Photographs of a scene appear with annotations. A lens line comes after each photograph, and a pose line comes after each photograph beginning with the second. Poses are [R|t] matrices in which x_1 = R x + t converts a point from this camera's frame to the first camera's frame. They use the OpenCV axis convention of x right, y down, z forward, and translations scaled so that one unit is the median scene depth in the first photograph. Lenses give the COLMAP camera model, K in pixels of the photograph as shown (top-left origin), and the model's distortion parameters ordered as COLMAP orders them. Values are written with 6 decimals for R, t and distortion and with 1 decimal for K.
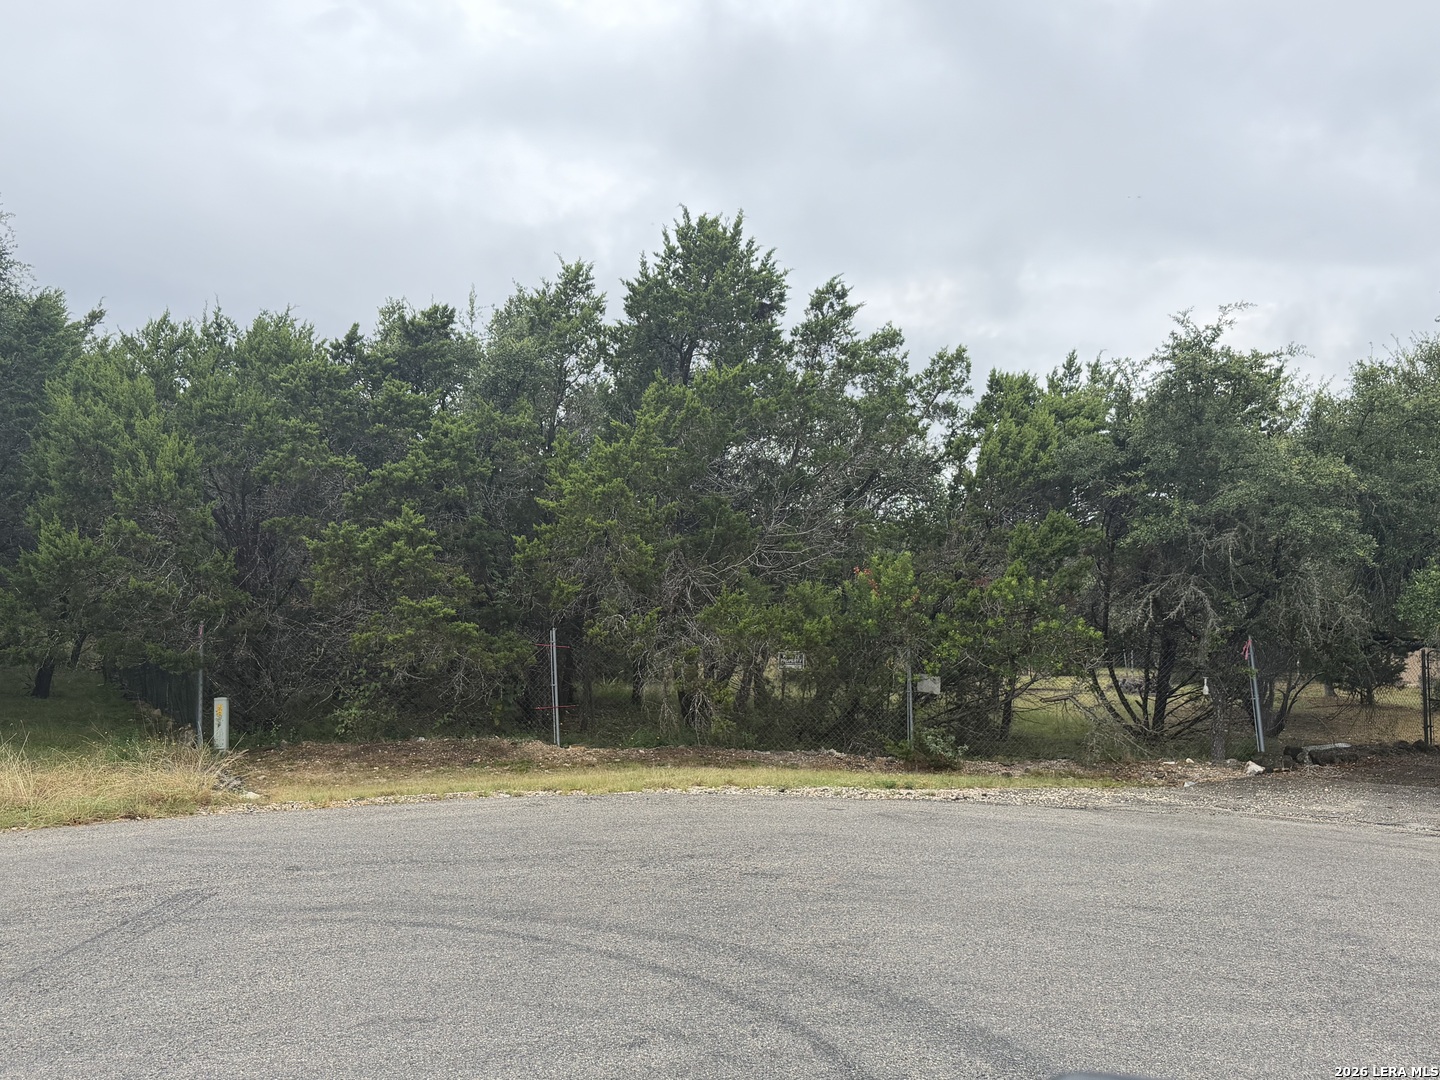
lens RADIAL K [[1301.0, 0, 721.2], [0, 1301.0, 542.0], [0, 0, 1]] dist [0.013397, 0.000660]
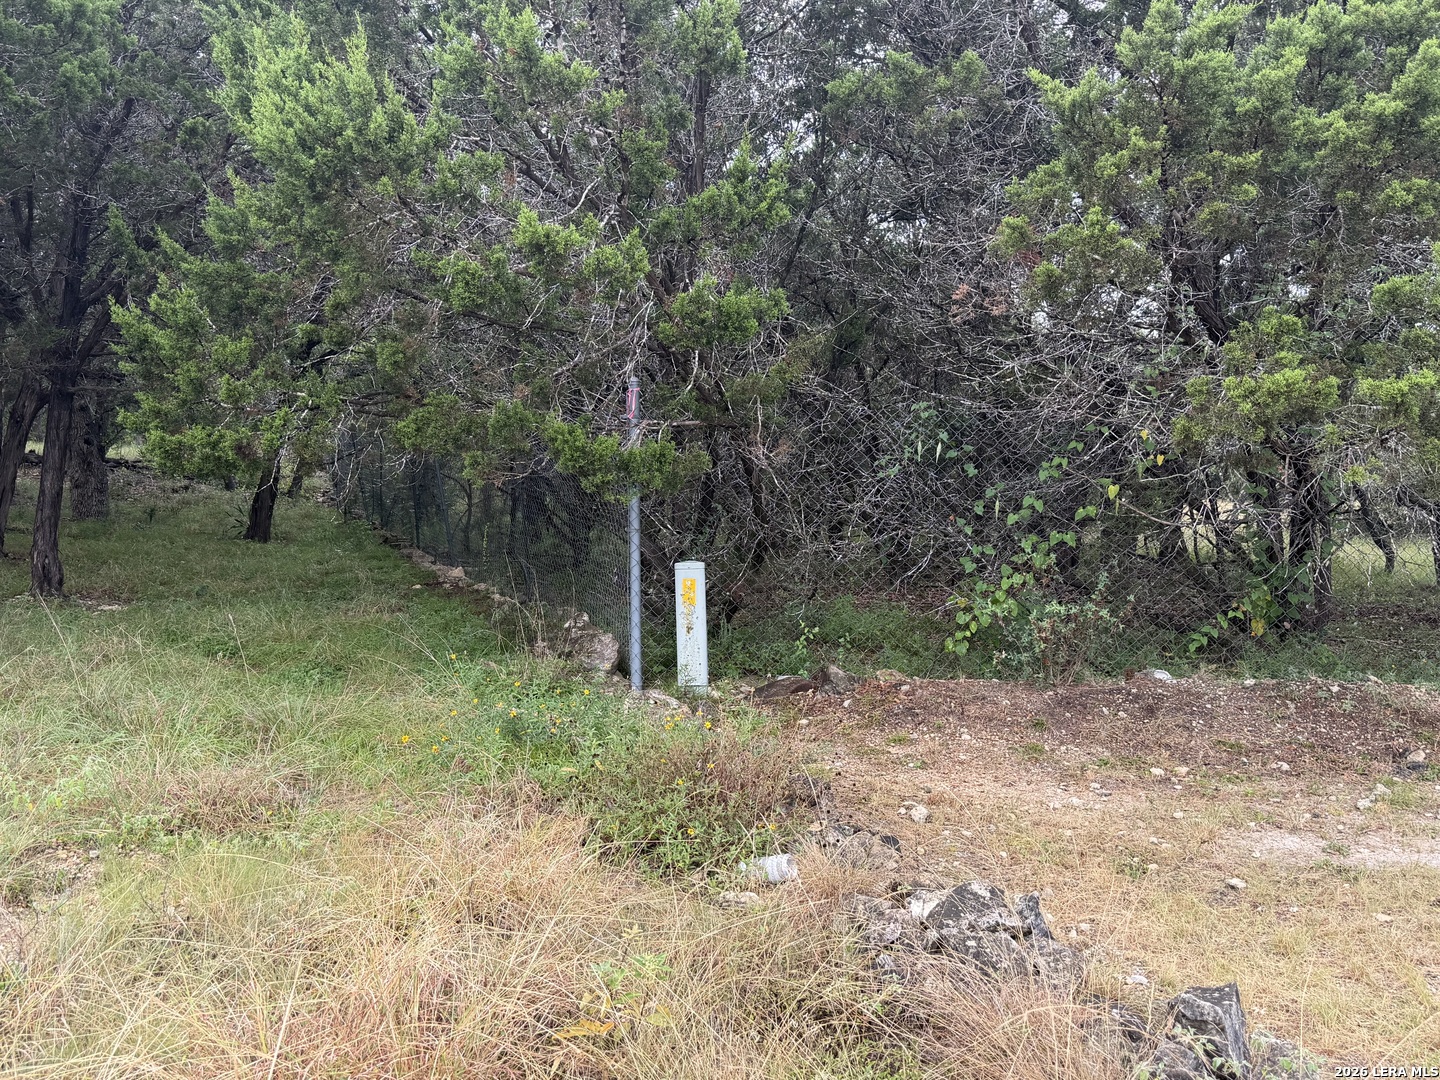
lens RADIAL K [[1301.0, 0, 718.9], [0, 1301.0, 539.2], [0, 0, 1]] dist [0.013397, 0.000660]
pose [[0.991063, 0.016269, -0.132399, -0.320208], [-0.000793, 0.993236, 0.116113, 0.065540], [0.133392, -0.114970, 0.984372, 0.602483]]
